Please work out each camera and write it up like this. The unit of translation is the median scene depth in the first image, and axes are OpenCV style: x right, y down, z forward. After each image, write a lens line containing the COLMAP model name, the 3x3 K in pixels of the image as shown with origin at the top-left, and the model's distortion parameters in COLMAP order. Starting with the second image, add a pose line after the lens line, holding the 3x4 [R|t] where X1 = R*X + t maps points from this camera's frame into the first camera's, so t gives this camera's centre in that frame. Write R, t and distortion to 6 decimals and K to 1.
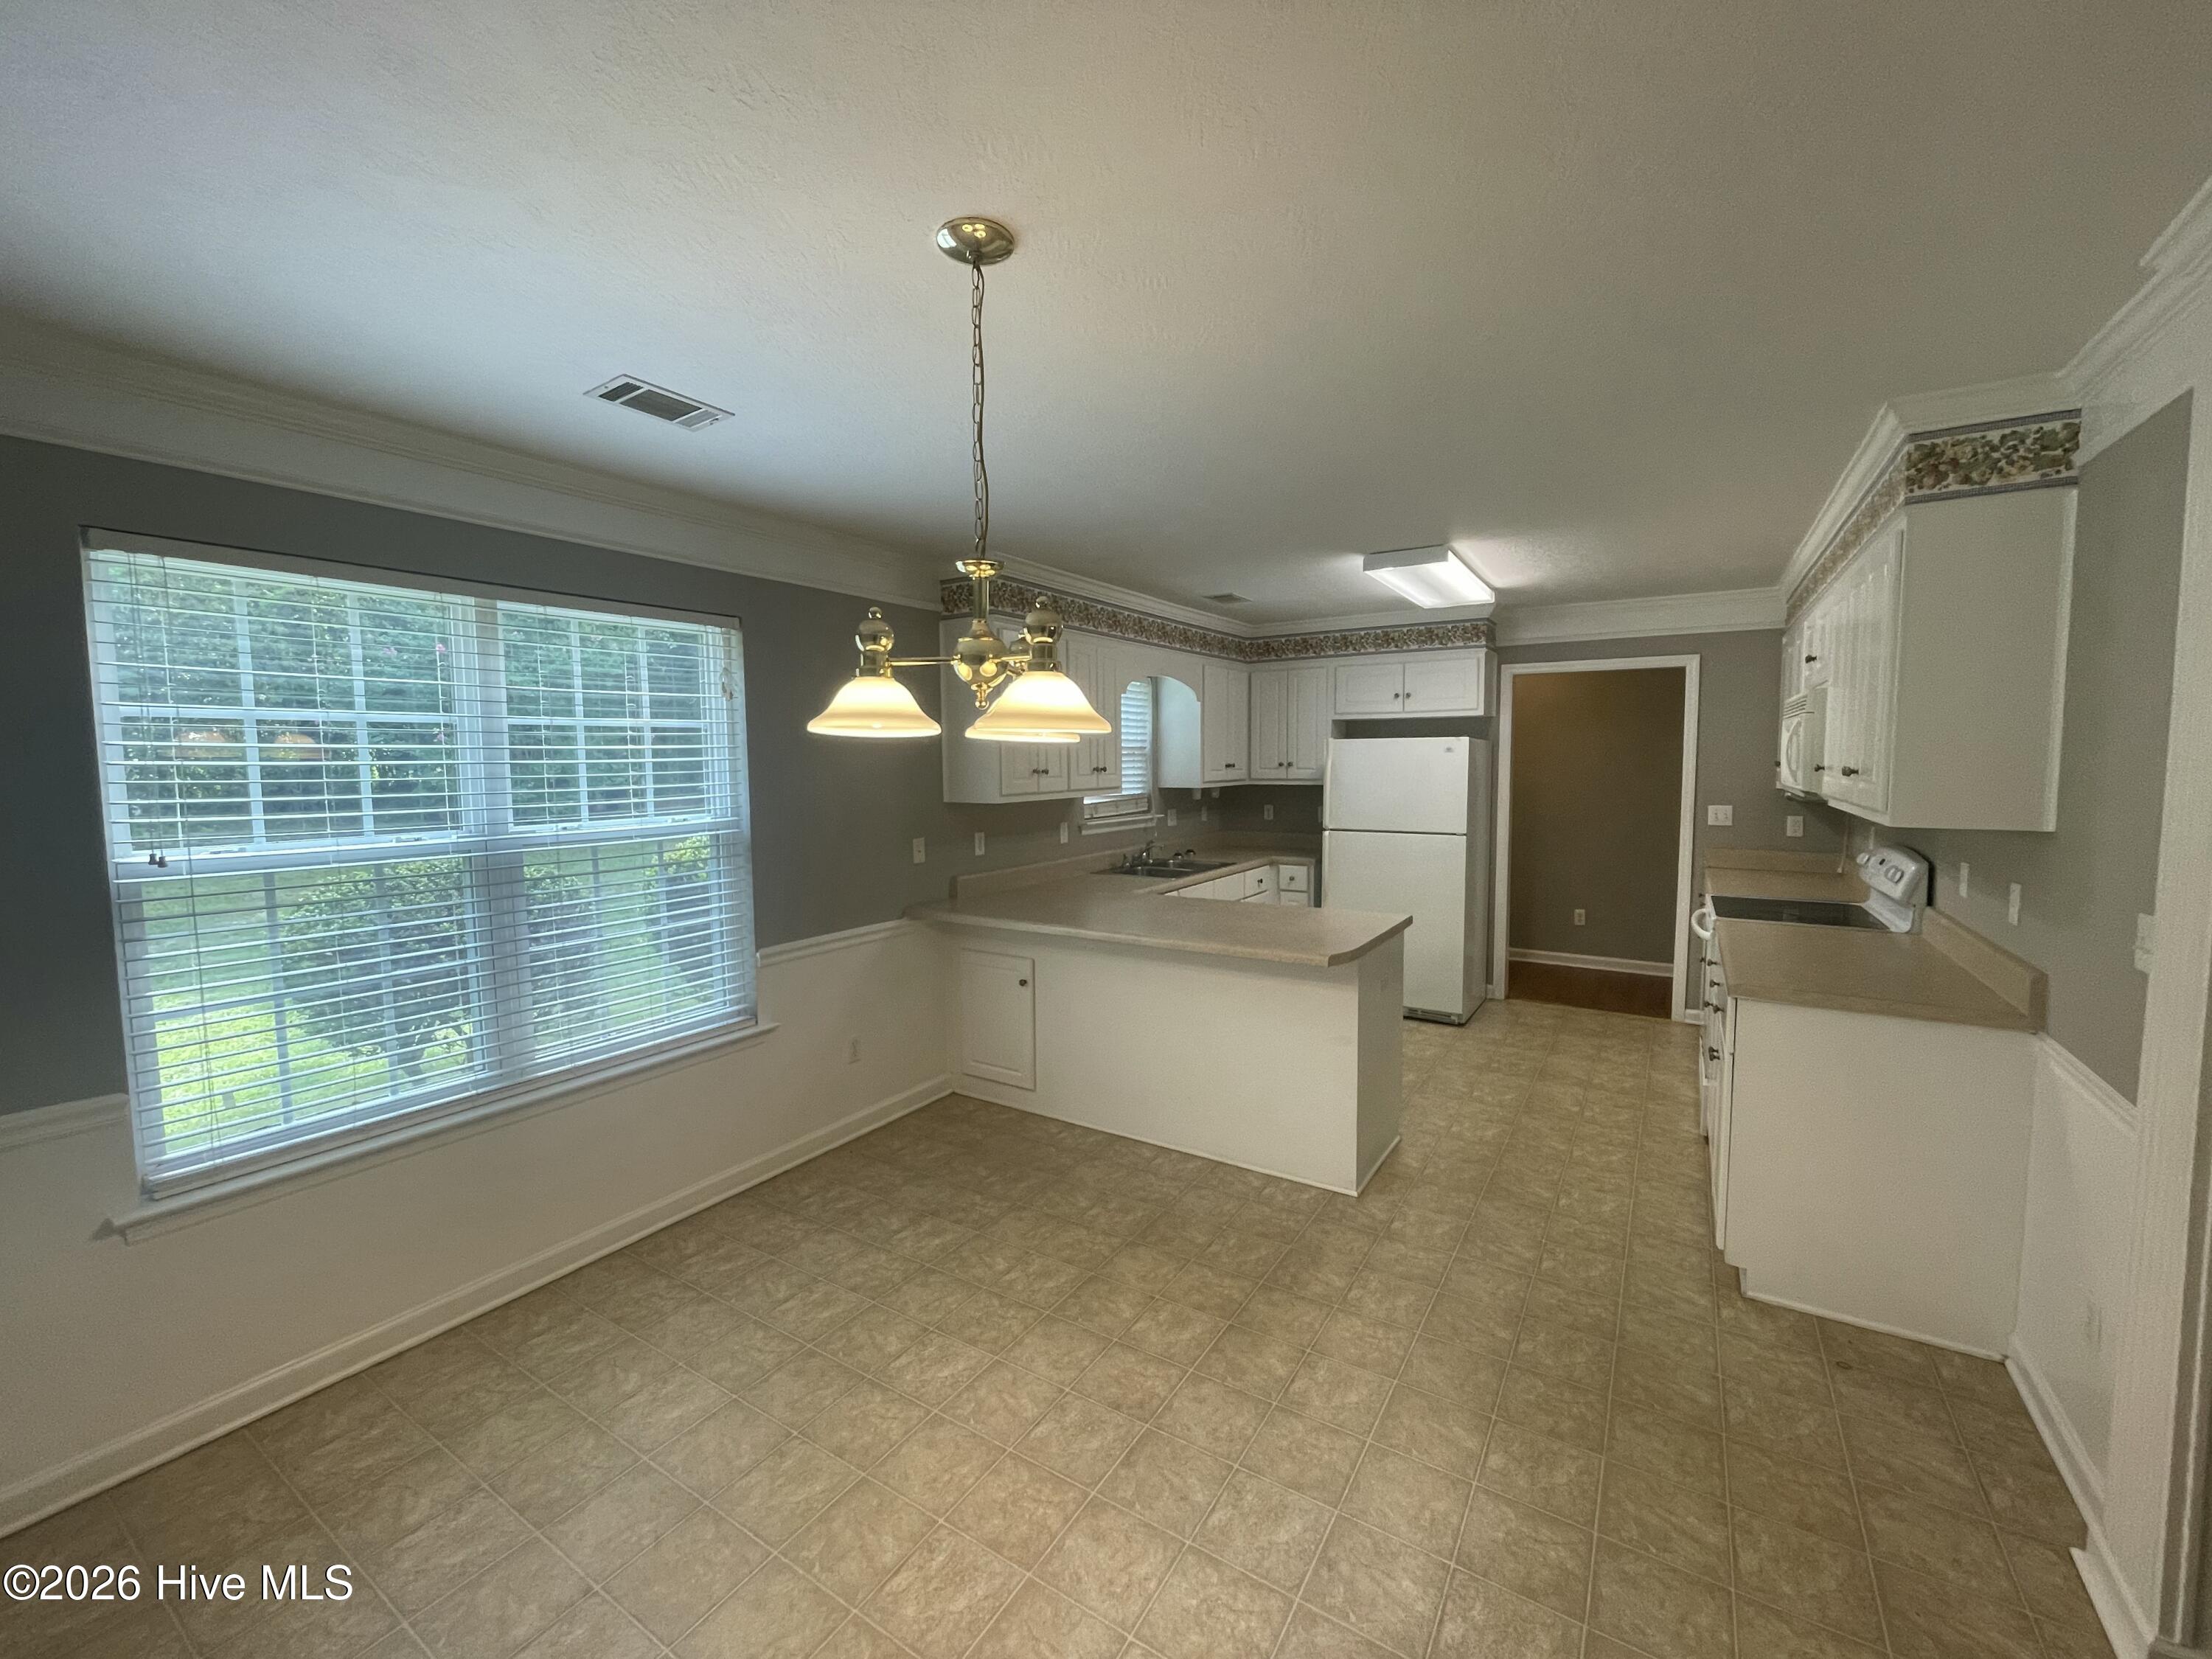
lens RADIAL K [[902.1, 0, 1100.7], [0, 902.1, 827.7], [0, 0, 1]] dist [-0.003592, -0.000311]
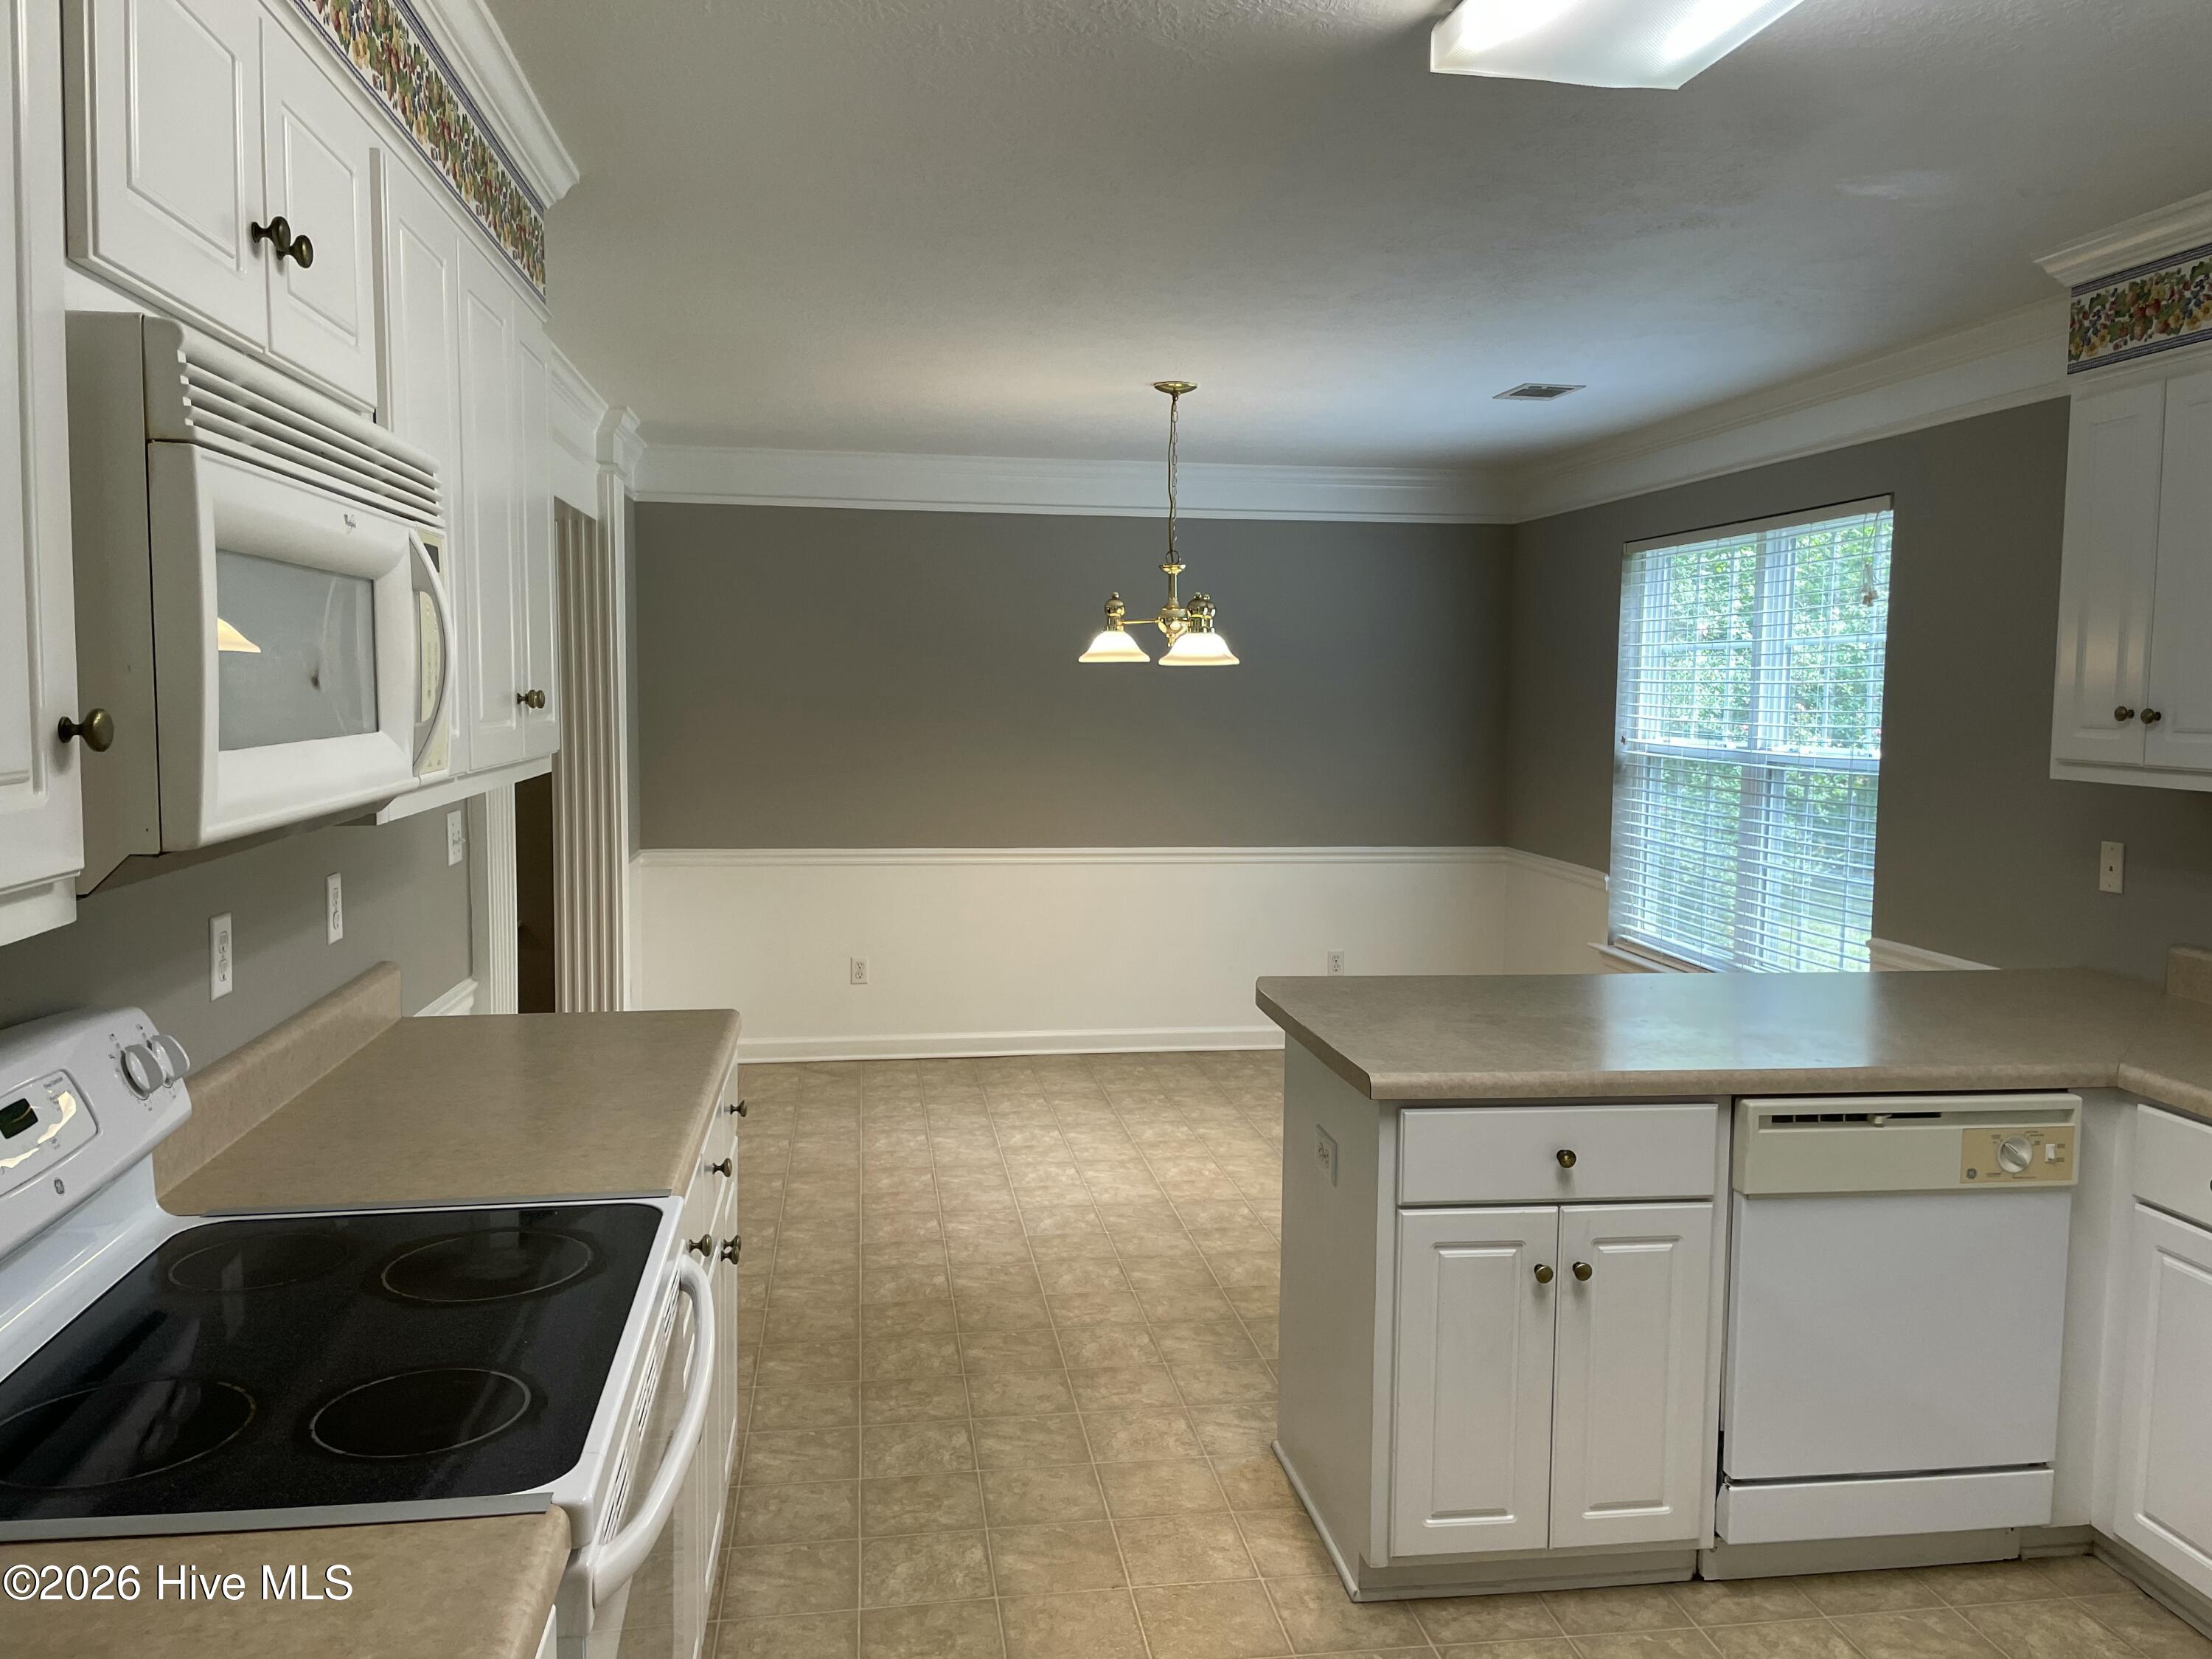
lens RADIAL K [[1700.0, 0, 1106.0], [0, 1700.0, 829.5], [0, 0, 1]] dist [0.009556, -0.005231]
pose [[-0.756023, 0.055858, -0.652158, 1.548248], [-0.059409, 0.986384, 0.153356, -0.199258], [0.651844, 0.154684, -0.742410, 2.476559]]
